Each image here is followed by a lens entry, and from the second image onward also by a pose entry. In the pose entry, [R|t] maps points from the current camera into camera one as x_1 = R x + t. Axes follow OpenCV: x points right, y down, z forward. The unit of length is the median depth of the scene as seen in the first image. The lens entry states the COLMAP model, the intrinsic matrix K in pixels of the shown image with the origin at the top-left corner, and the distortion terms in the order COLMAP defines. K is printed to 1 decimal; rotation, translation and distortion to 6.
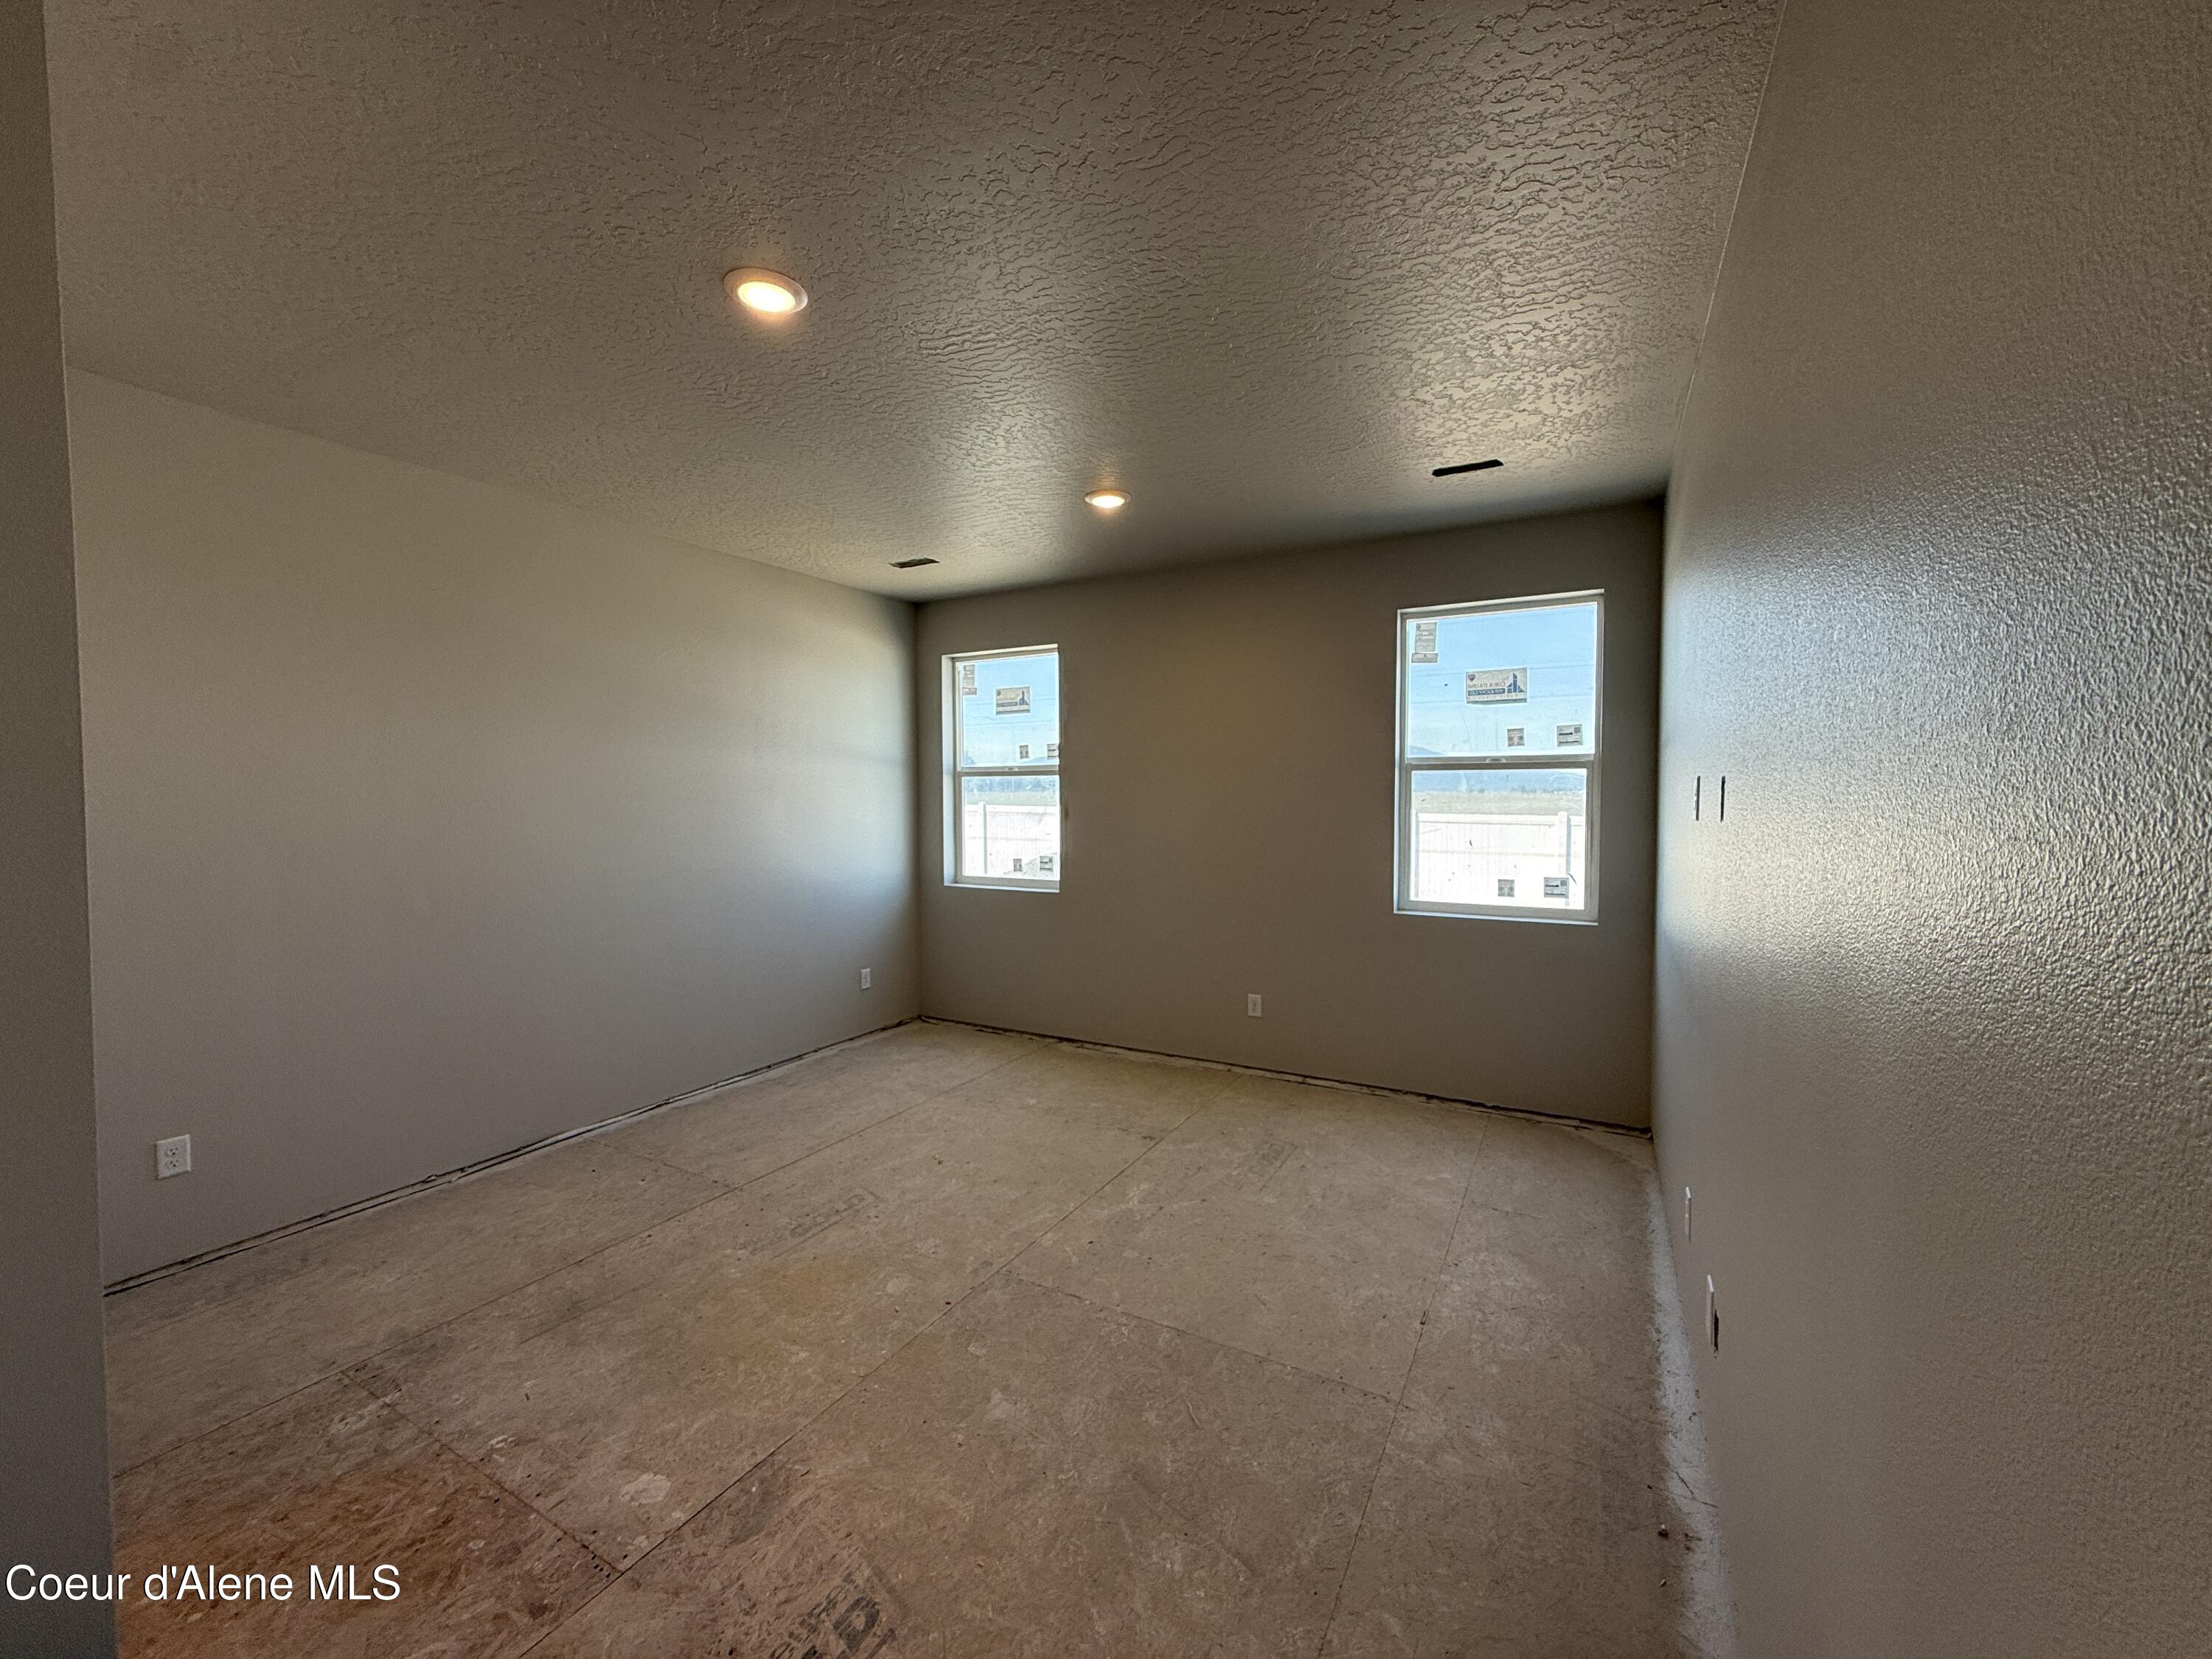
lens RADIAL K [[873.3, 0, 1158.3], [0, 873.3, 811.3], [0, 0, 1]] dist [-0.001991, 0.000795]
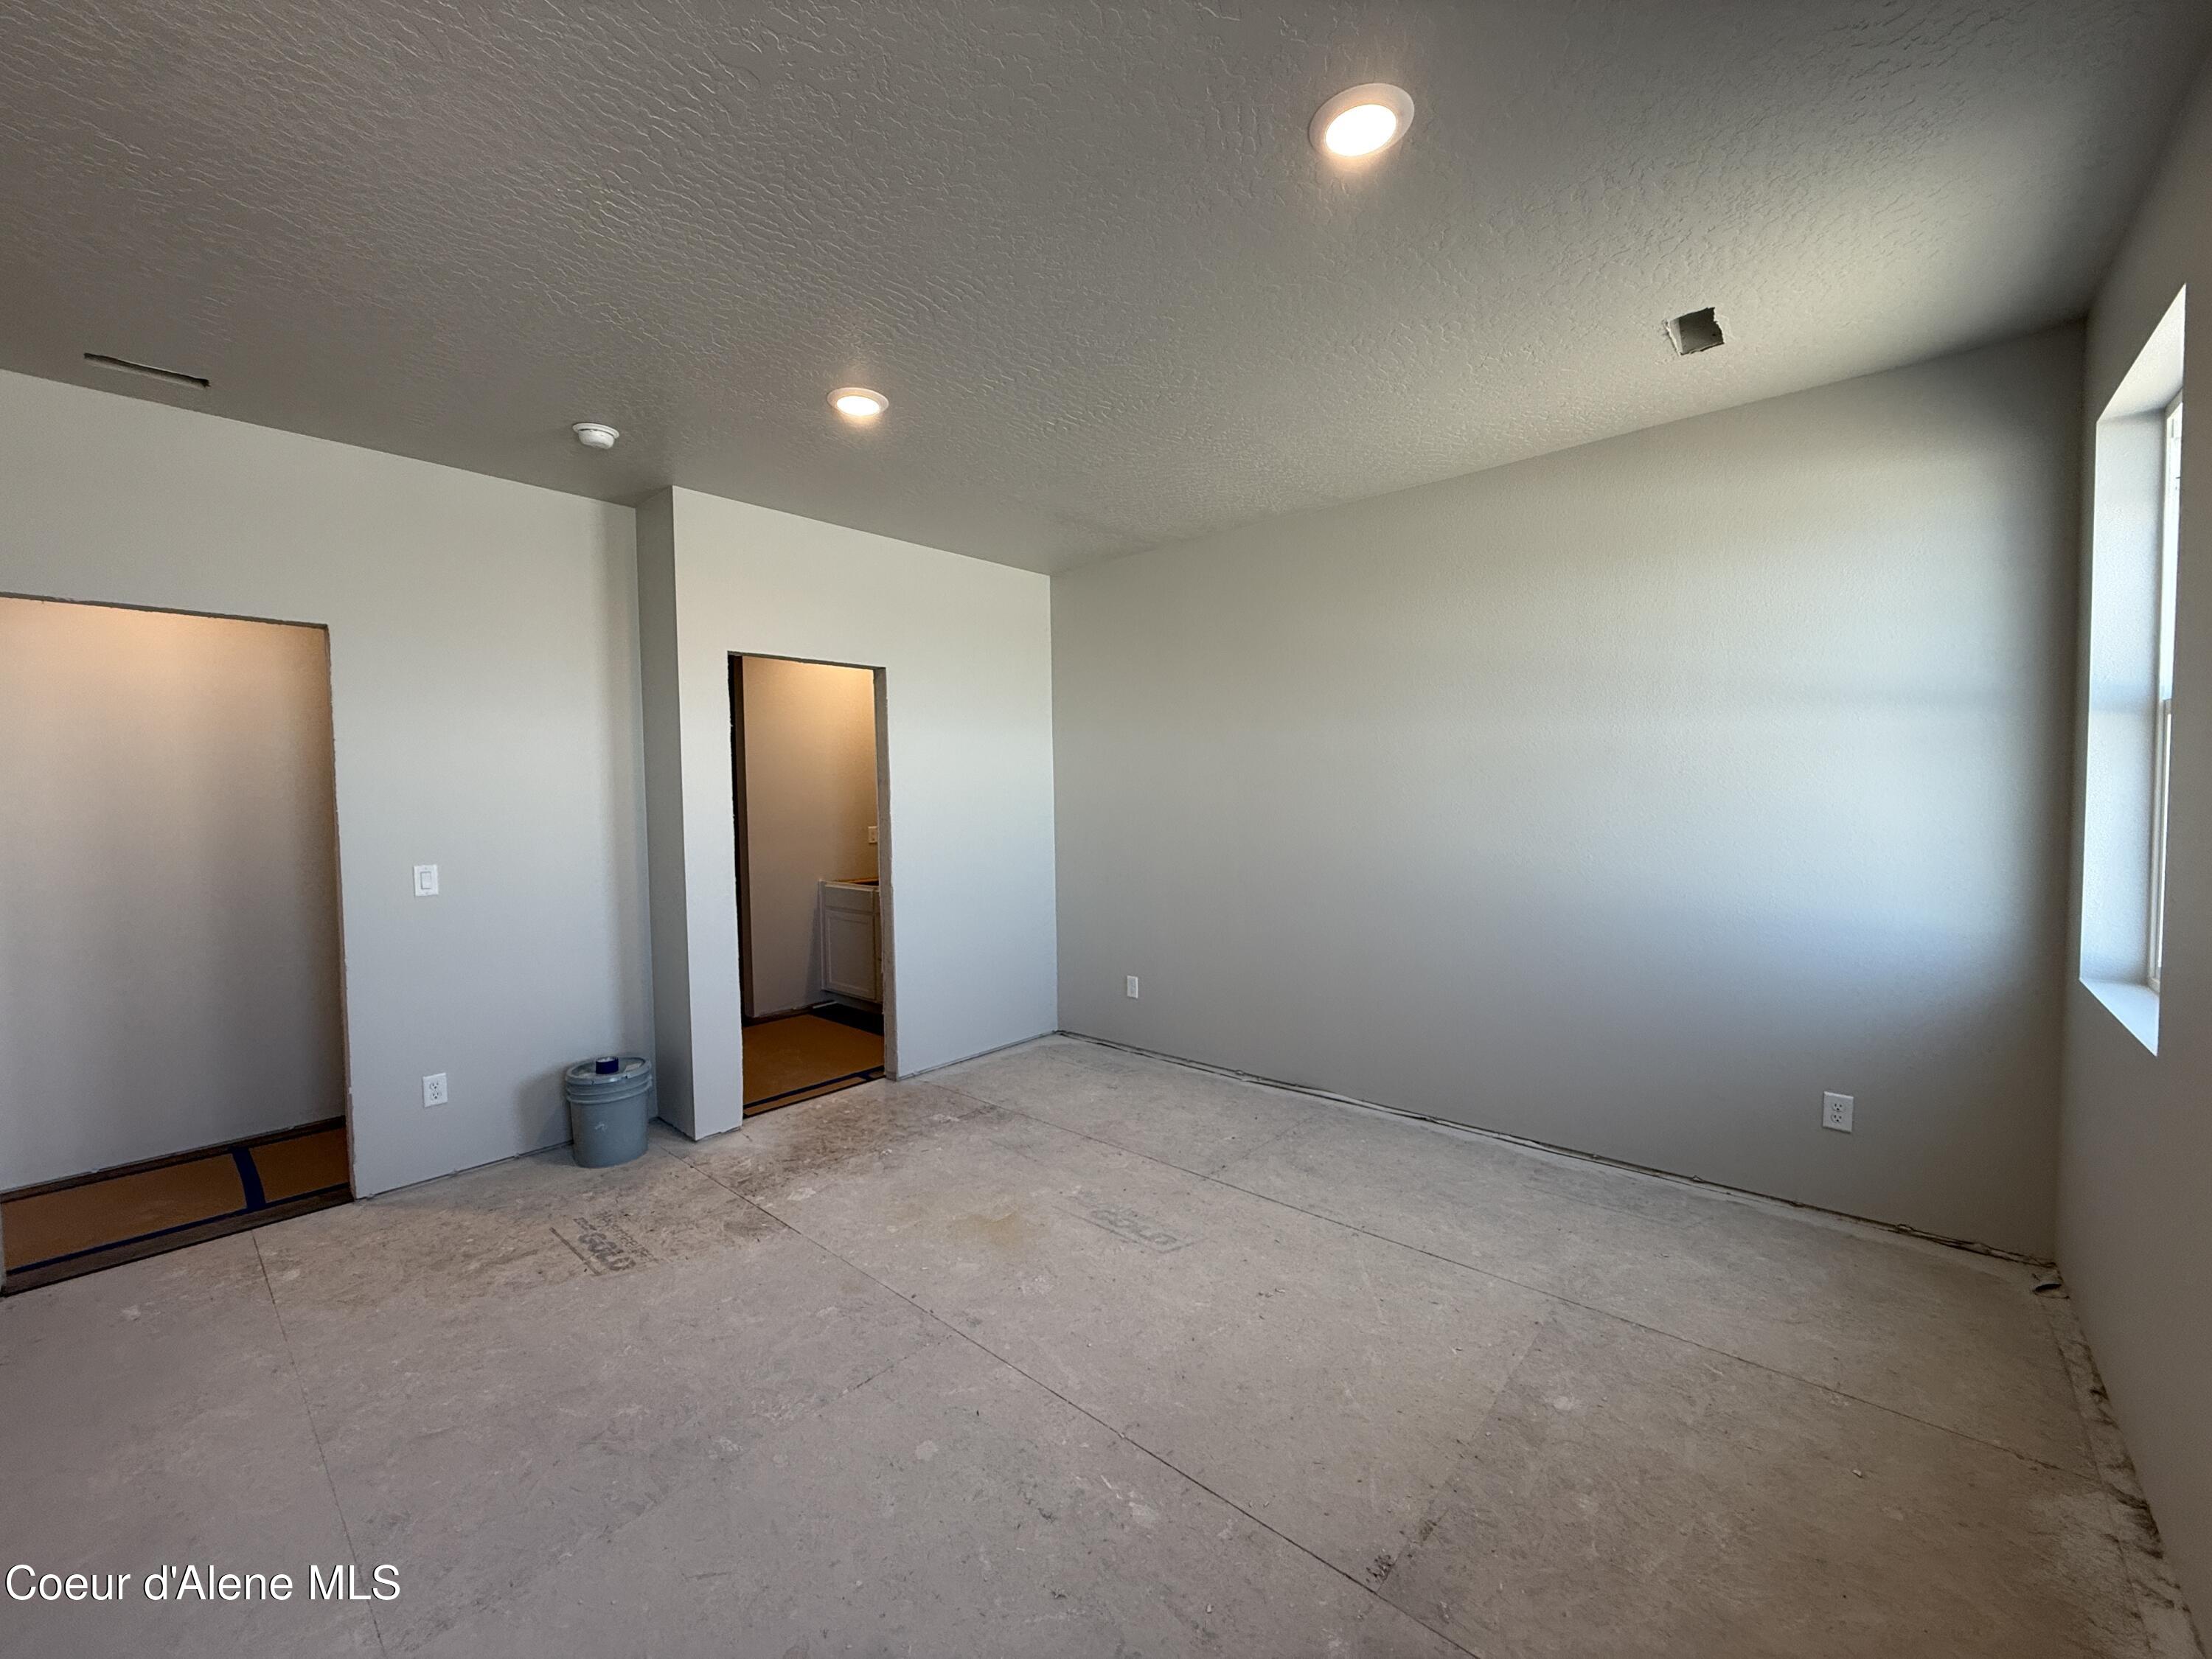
lens RADIAL K [[873.3, 0, 1056.0], [0, 873.3, 831.4], [0, 0, 1]] dist [-0.001991, 0.000795]
pose [[-0.284888, 0.050873, -0.957210, 0.504133], [-0.000802, 0.998578, 0.053310, -0.014271], [0.958561, 0.015955, -0.284442, 1.129035]]
